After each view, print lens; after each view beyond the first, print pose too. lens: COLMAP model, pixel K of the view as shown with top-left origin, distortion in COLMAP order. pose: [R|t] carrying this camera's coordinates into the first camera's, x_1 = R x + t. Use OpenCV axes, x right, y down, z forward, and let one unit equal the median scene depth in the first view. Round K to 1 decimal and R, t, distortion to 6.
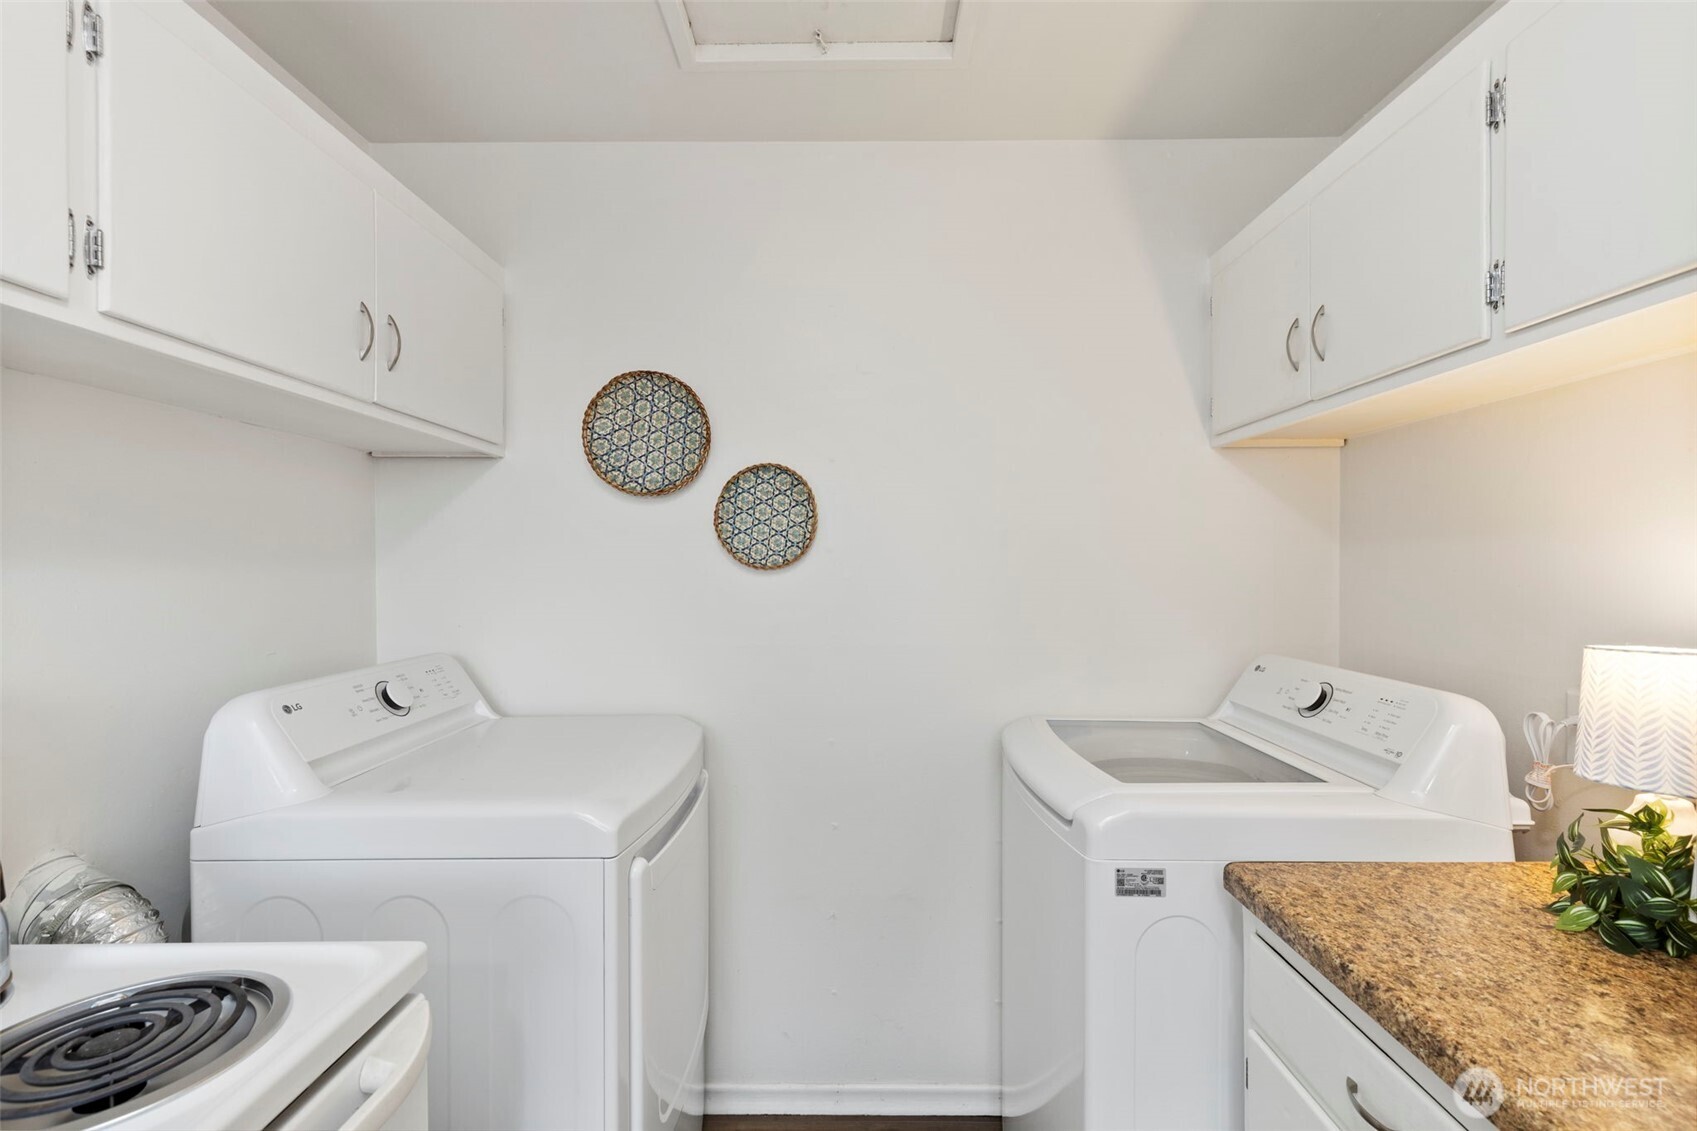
lens RADIAL K [[964.7, 0, 849.0], [0, 964.7, 567.1], [0, 0, 1]] dist [0.004761, -0.001892]
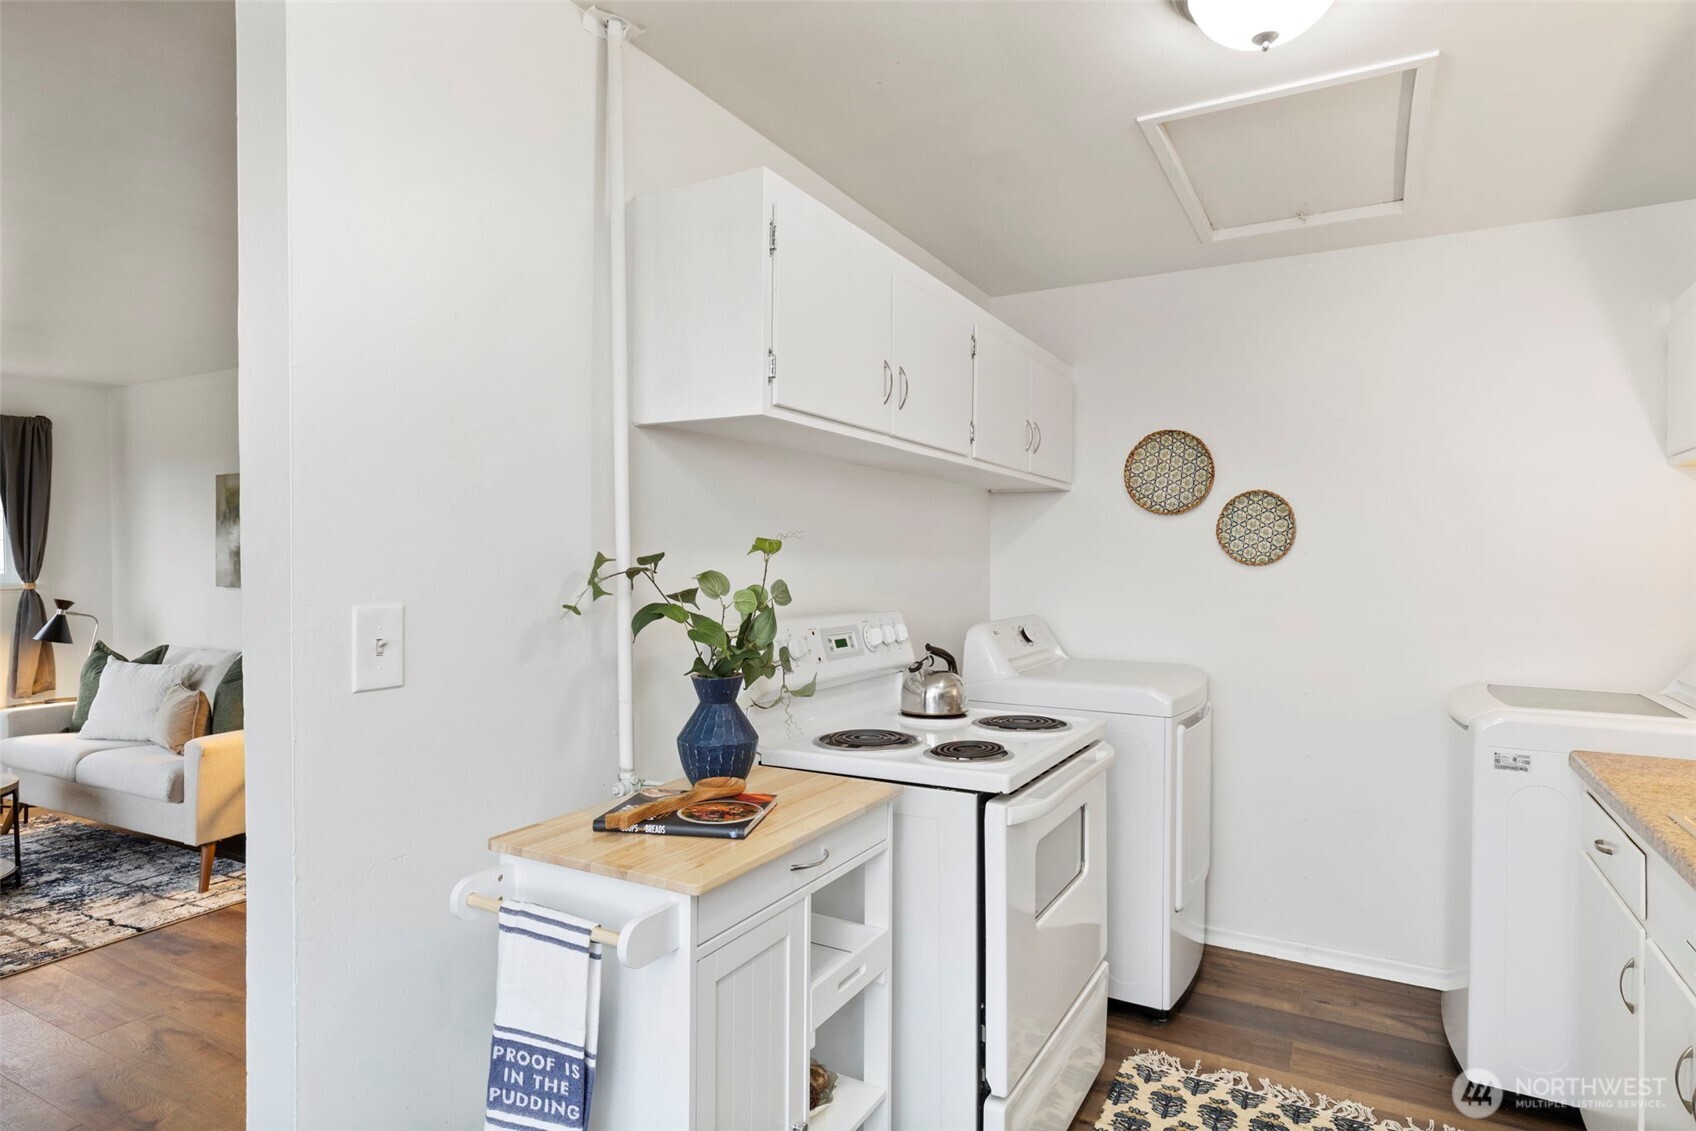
lens RADIAL K [[964.2, 0, 838.7], [0, 964.2, 563.7], [0, 0, 1]] dist [0.004761, -0.001892]
pose [[0.885867, 0.010773, -0.463815, 0.028775], [-0.010213, 0.999941, 0.003719, 0.000804], [0.463827, 0.001442, 0.885924, -0.530554]]
